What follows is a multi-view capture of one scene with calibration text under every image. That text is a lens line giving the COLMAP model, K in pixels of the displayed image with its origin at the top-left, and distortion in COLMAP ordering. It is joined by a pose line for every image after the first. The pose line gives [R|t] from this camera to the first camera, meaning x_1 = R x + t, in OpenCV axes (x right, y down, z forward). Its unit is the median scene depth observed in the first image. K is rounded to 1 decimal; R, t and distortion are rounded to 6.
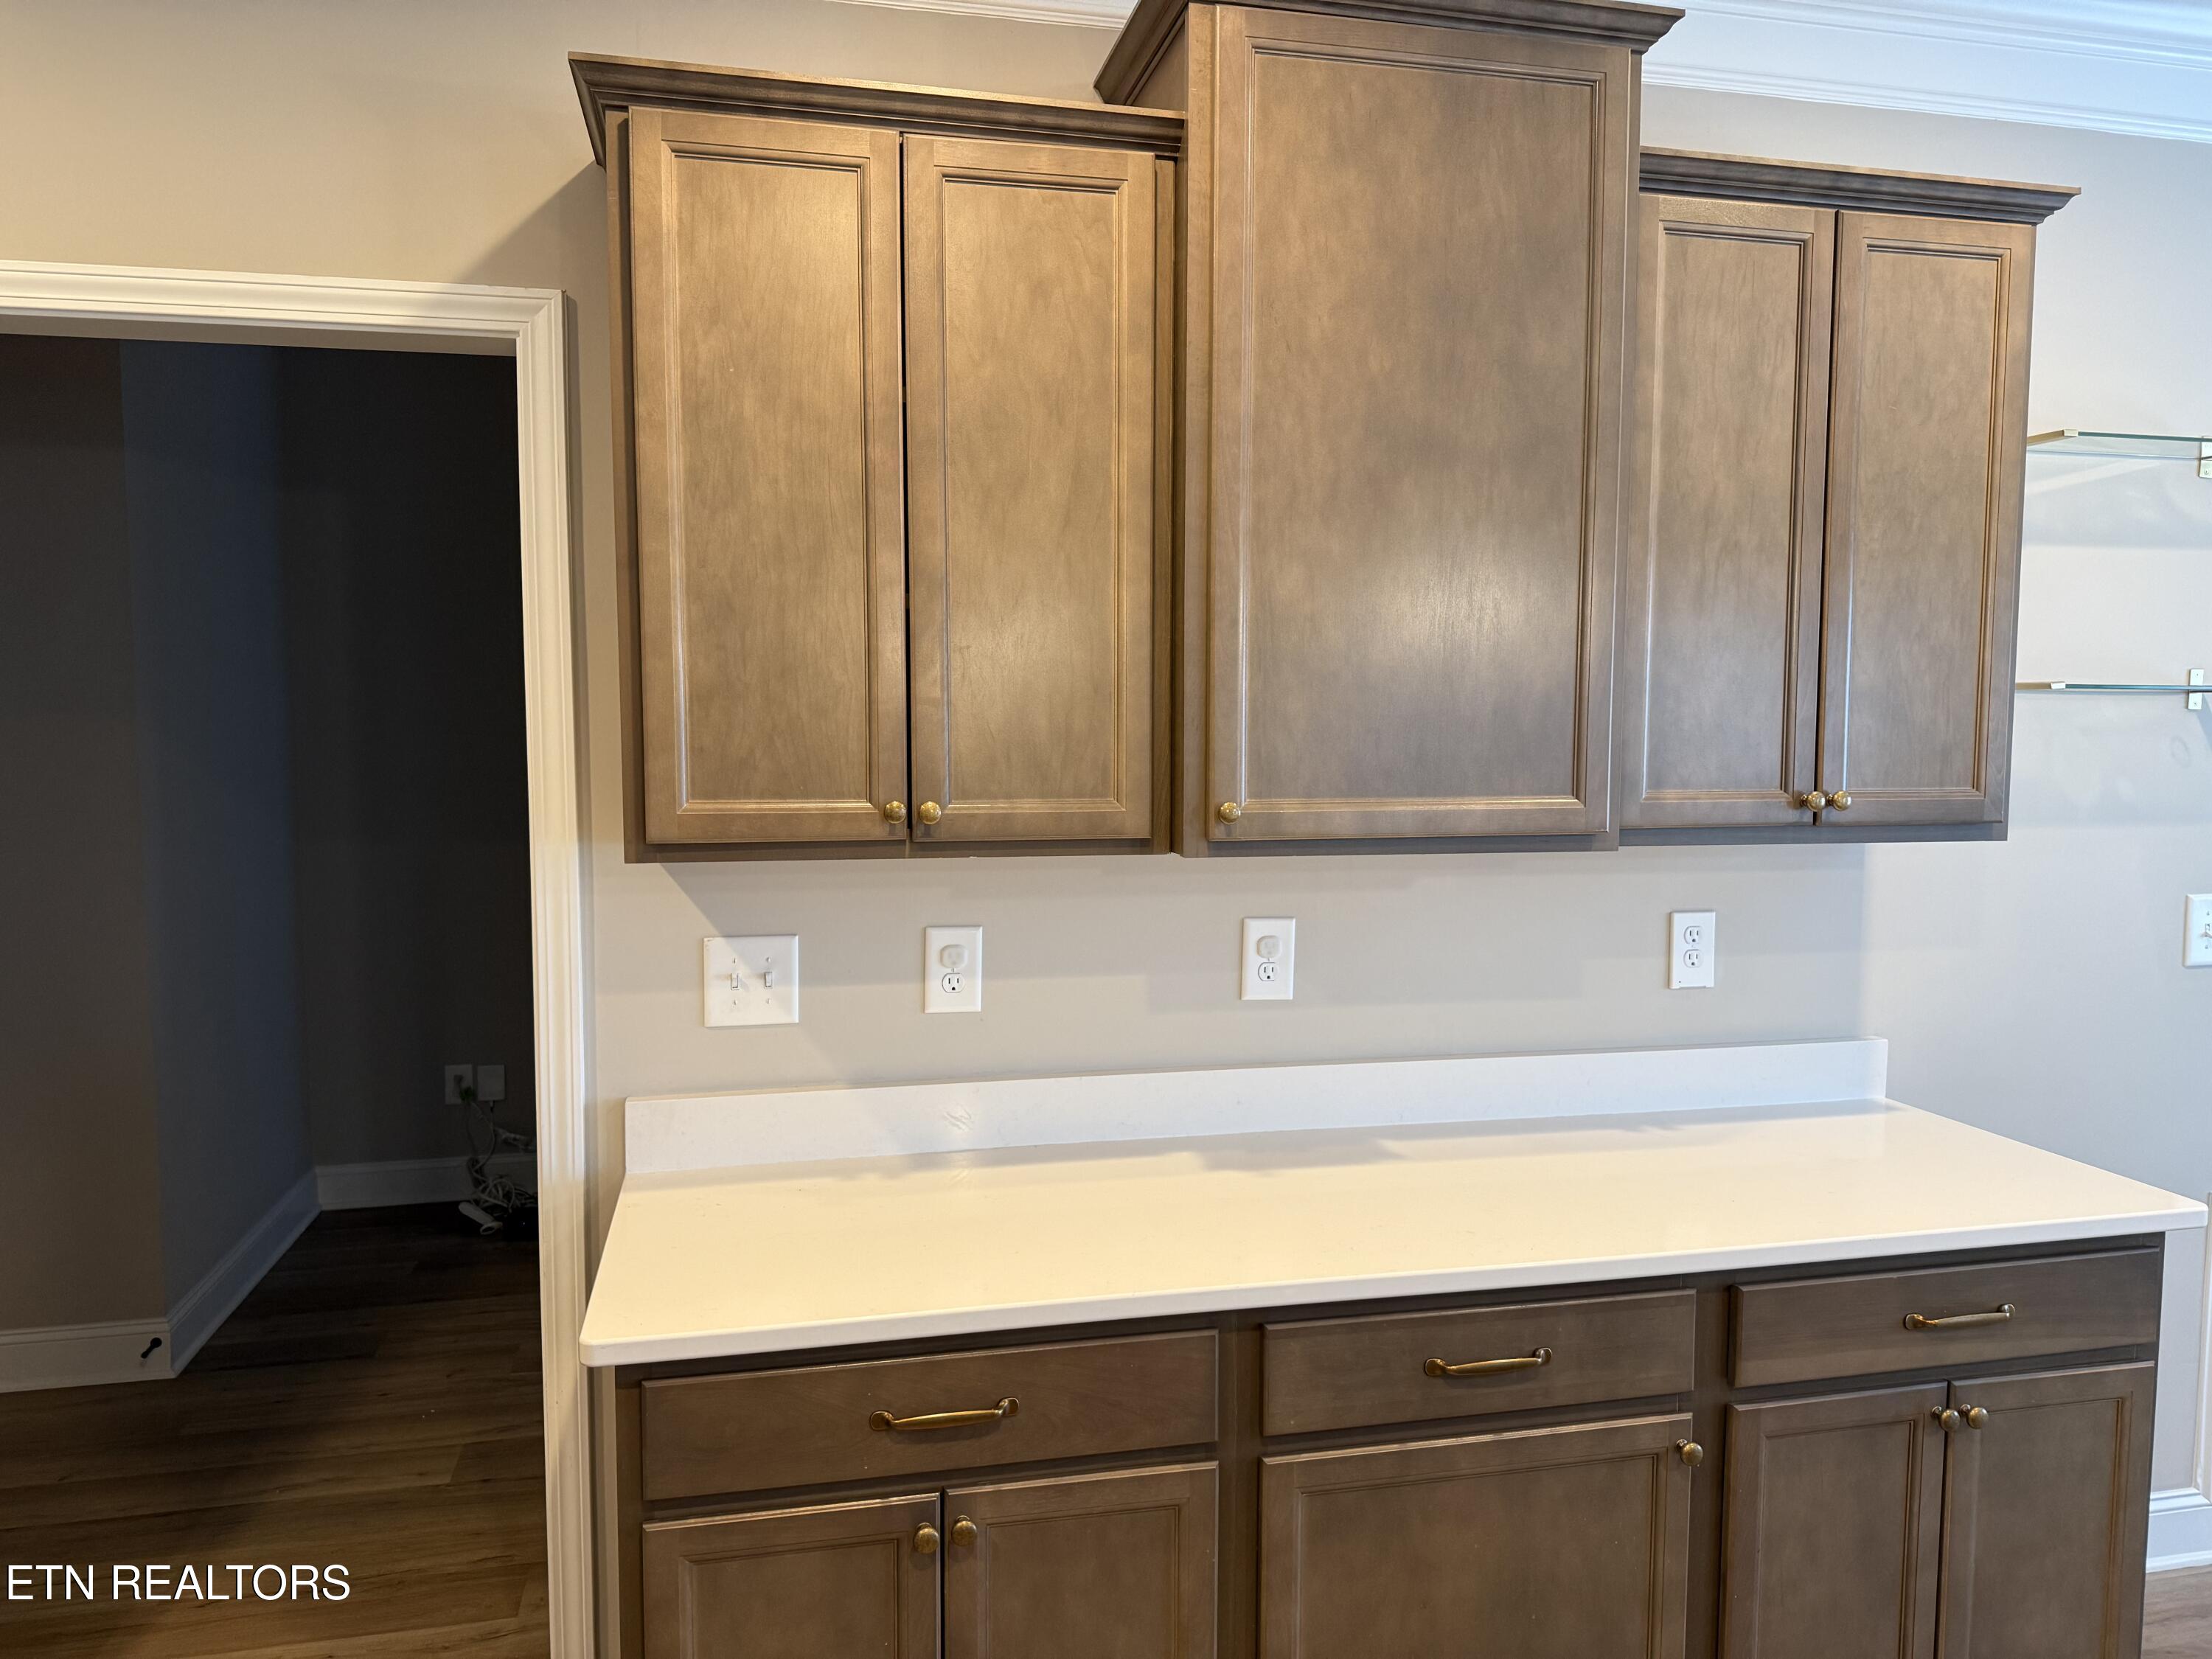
lens RADIAL K [[1561.8, 0, 1105.5], [0, 1561.8, 824.1], [0, 0, 1]] dist [0.064045, -0.019338]
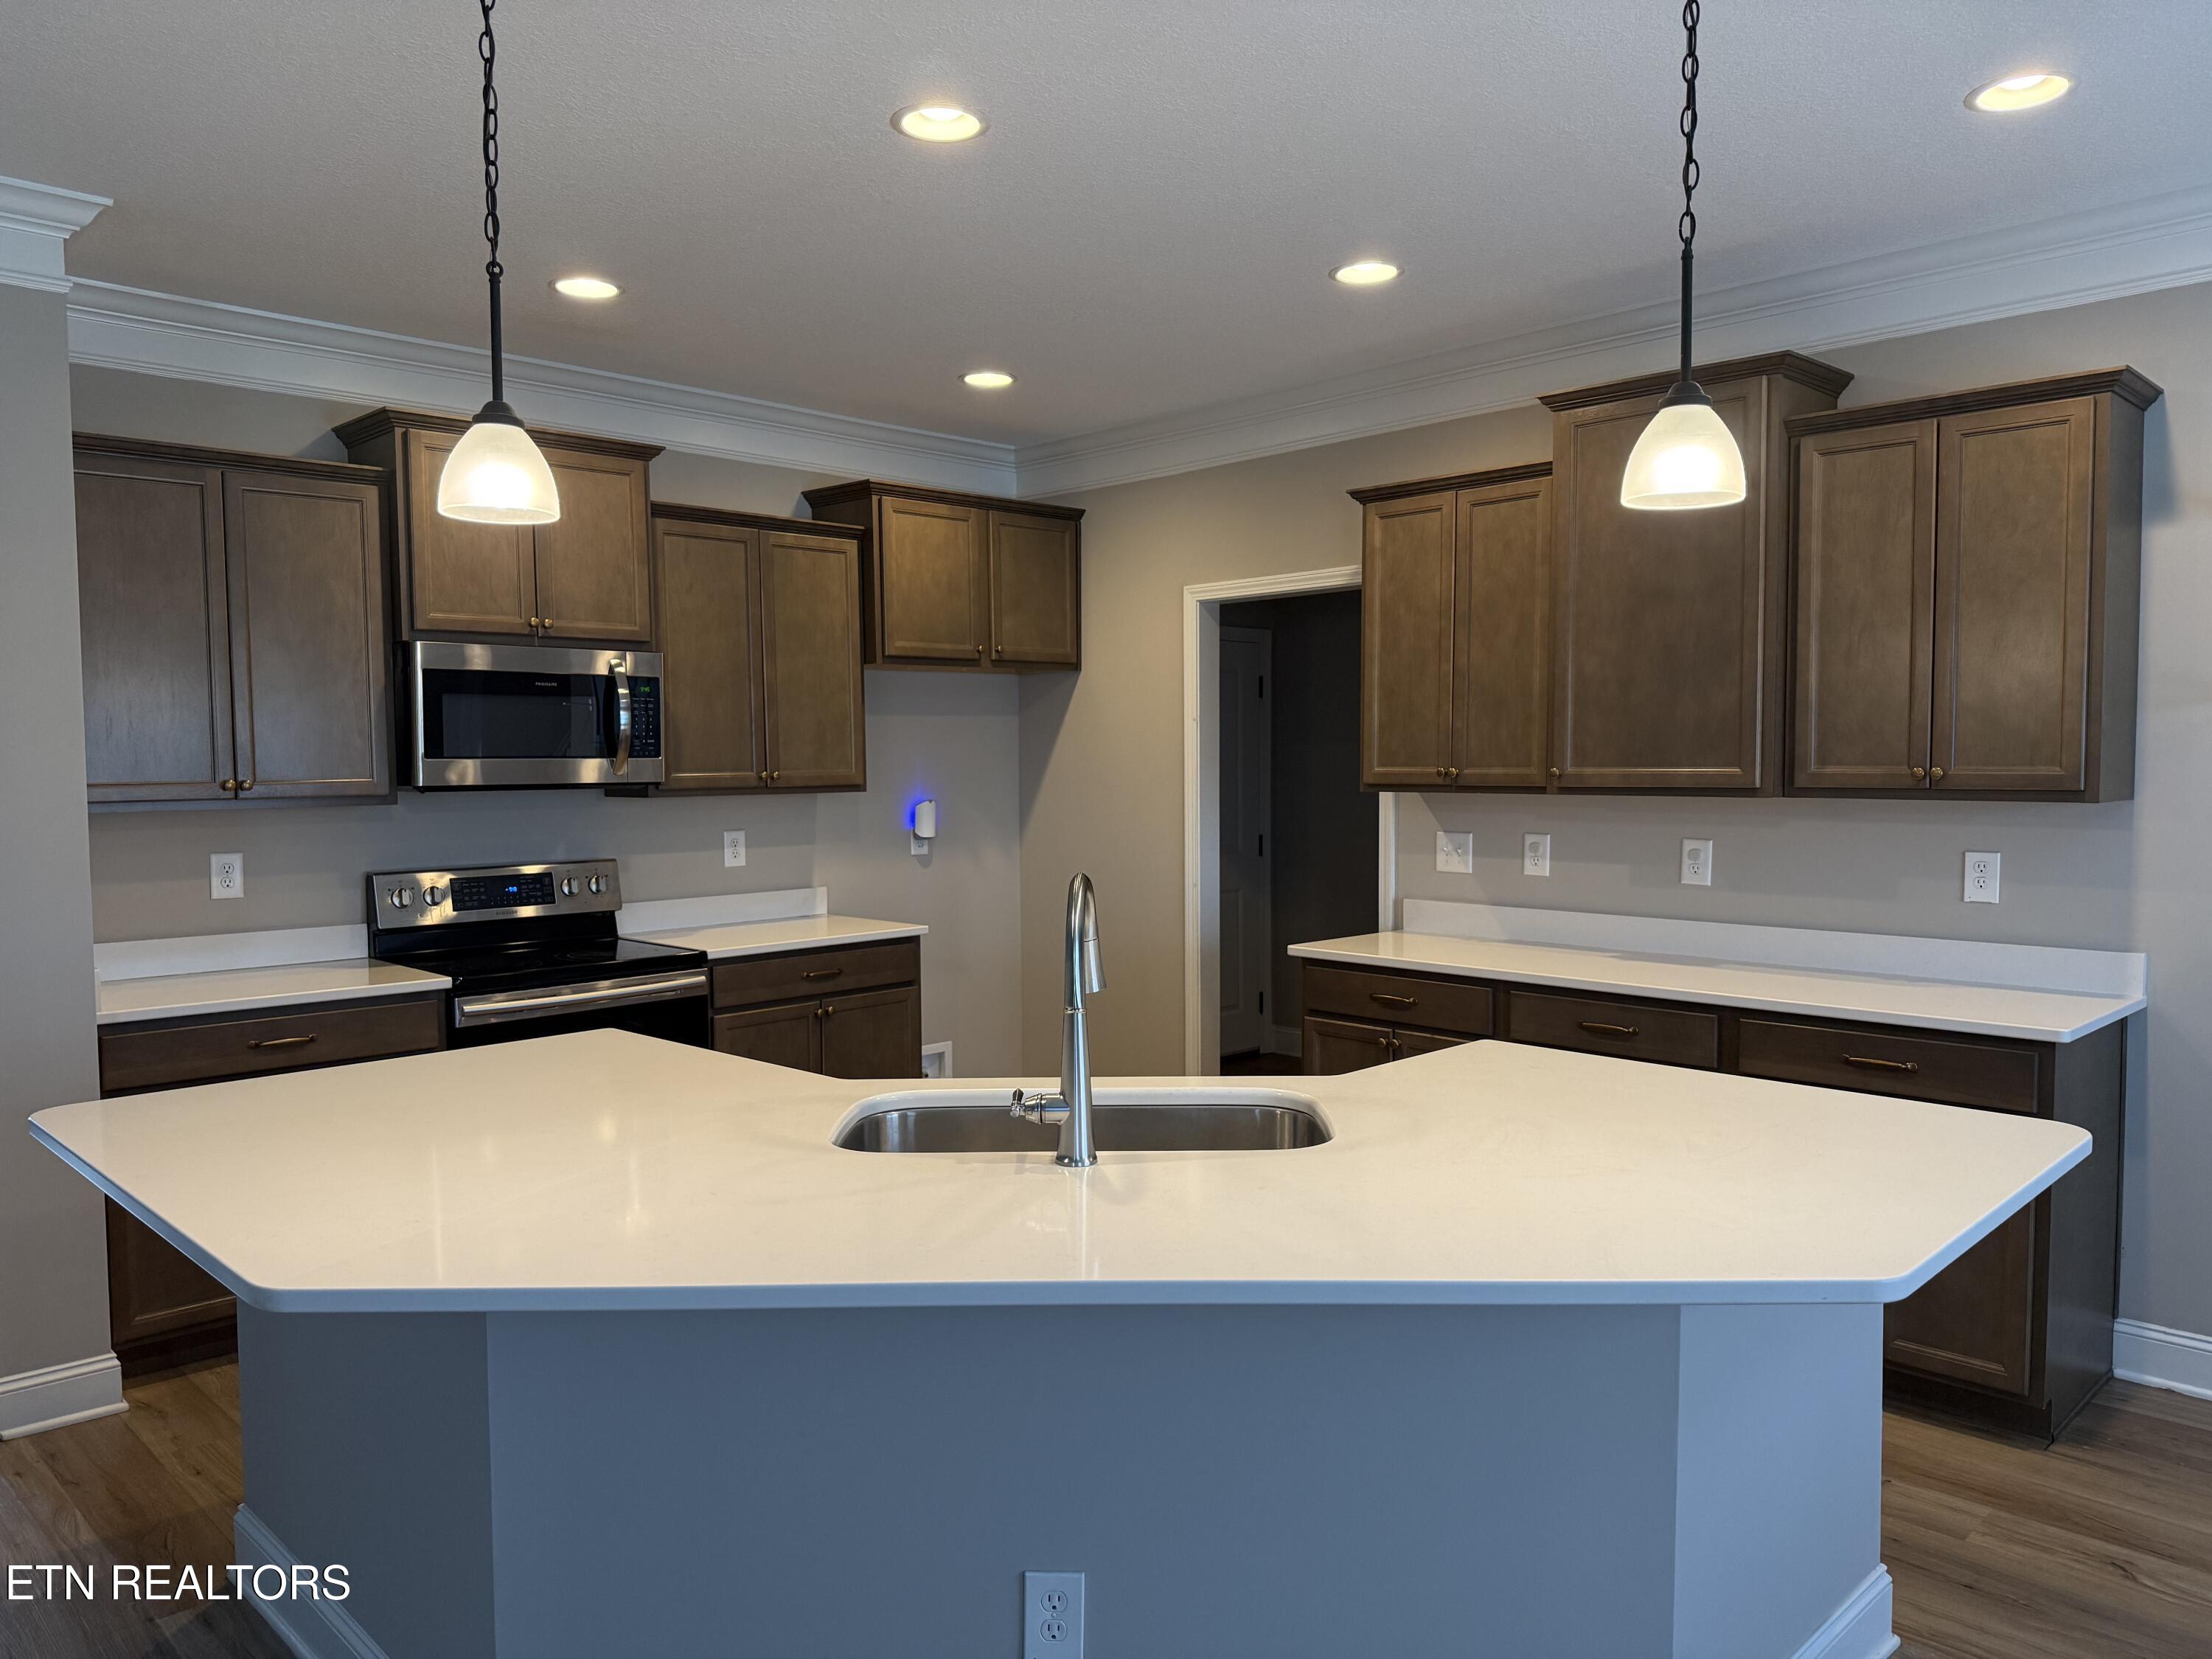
lens RADIAL K [[1561.8, 0, 1110.4], [0, 1561.8, 823.1], [0, 0, 1]] dist [0.064045, -0.019338]
pose [[0.519759, 0.029039, -0.853819, 1.450493], [-0.054773, 0.998499, 0.000617, 0.084784], [0.852555, 0.046446, 0.520569, -0.593070]]
